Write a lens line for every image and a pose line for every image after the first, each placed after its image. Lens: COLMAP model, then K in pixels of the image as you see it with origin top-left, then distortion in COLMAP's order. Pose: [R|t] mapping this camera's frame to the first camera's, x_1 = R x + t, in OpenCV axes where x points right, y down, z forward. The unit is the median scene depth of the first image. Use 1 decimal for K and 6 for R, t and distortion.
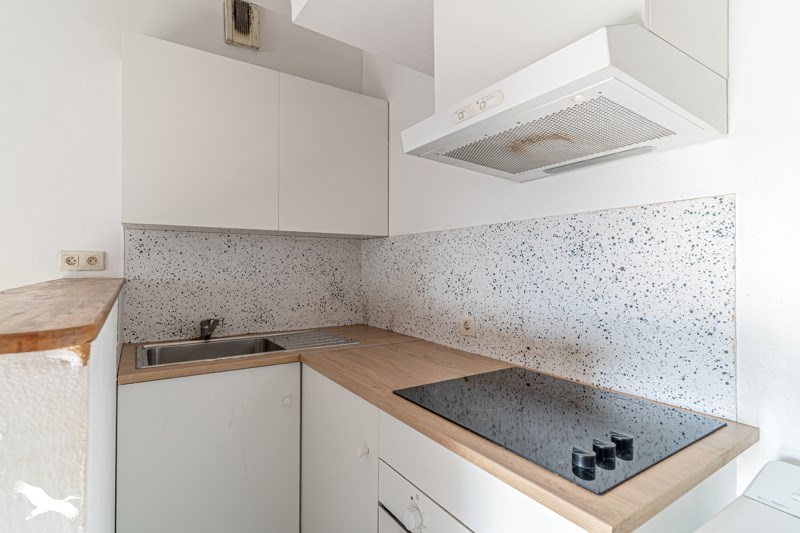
lens RADIAL K [[378.7, 0, 398.5], [0, 378.7, 262.6], [0, 0, 1]] dist [-0.000656, 0.000057]
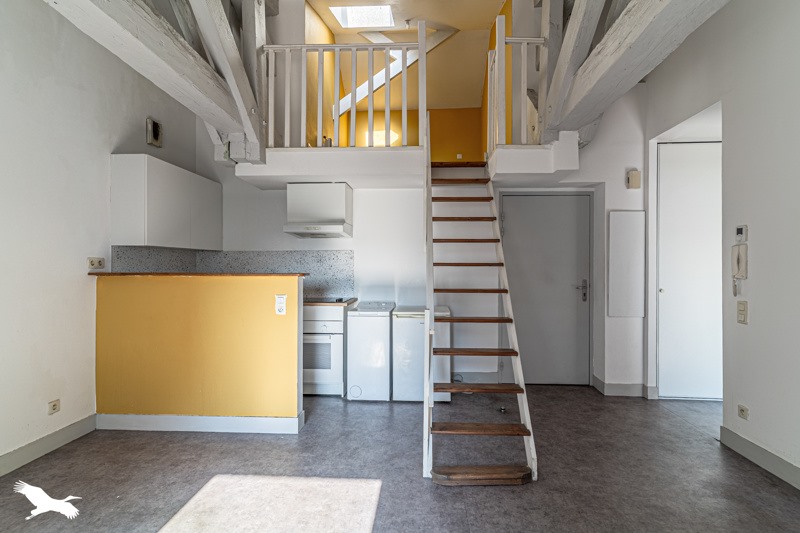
lens RADIAL K [[387.5, 0, 401.7], [0, 387.5, 266.6], [0, 0, 1]] dist [-0.000479, 0.000023]
pose [[0.610024, -0.004223, 0.792372, -1.420603], [-0.005730, 0.999936, 0.009740, -0.014101], [-0.792363, -0.010482, 0.609960, -1.335554]]
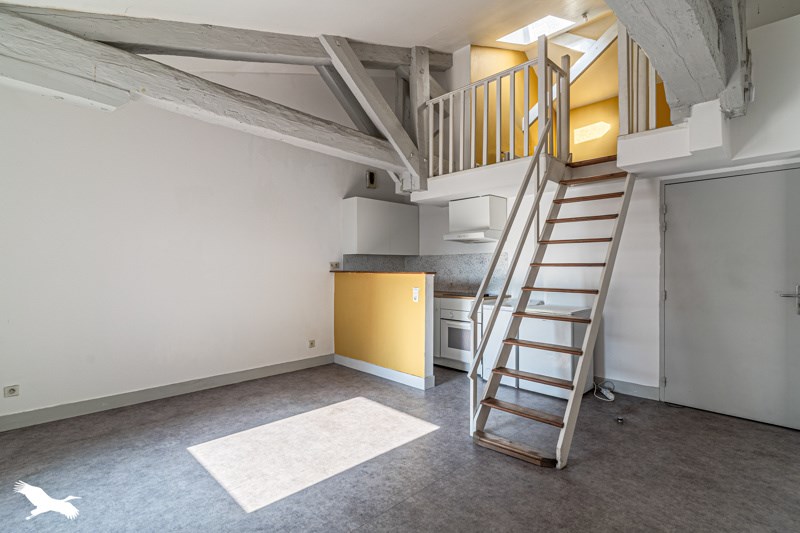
lens RADIAL K [[383.9, 0, 393.3], [0, 383.9, 266.9], [0, 0, 1]] dist [0.000095, 0.000446]
pose [[0.986766, -0.004402, 0.162092, -0.865246], [0.003005, 0.999956, 0.008860, -0.016391], [-0.162124, -0.008256, 0.986736, -2.228361]]
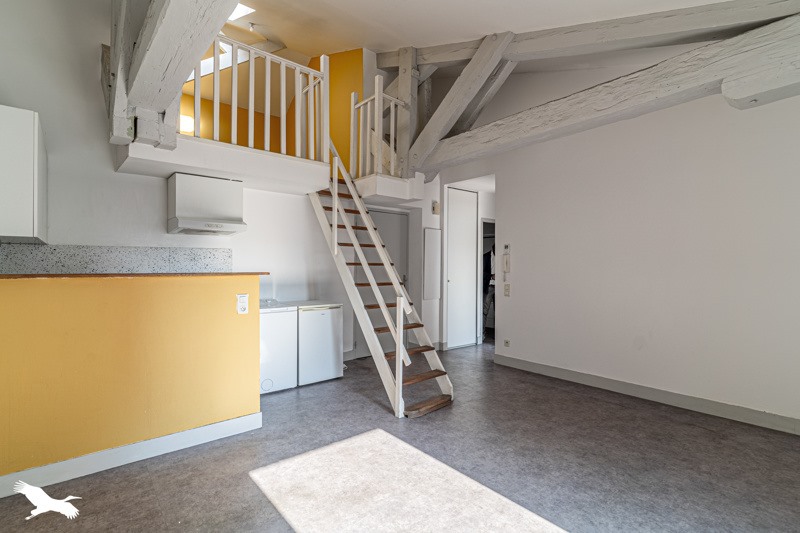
lens RADIAL K [[383.9, 0, 393.3], [0, 383.9, 266.9], [0, 0, 1]] dist [0.000095, 0.000446]
pose [[-0.091436, -0.008390, 0.995776, -2.196021], [-0.012133, 0.999900, 0.007310, -0.009384], [-0.995737, -0.011413, -0.091528, -0.299590]]
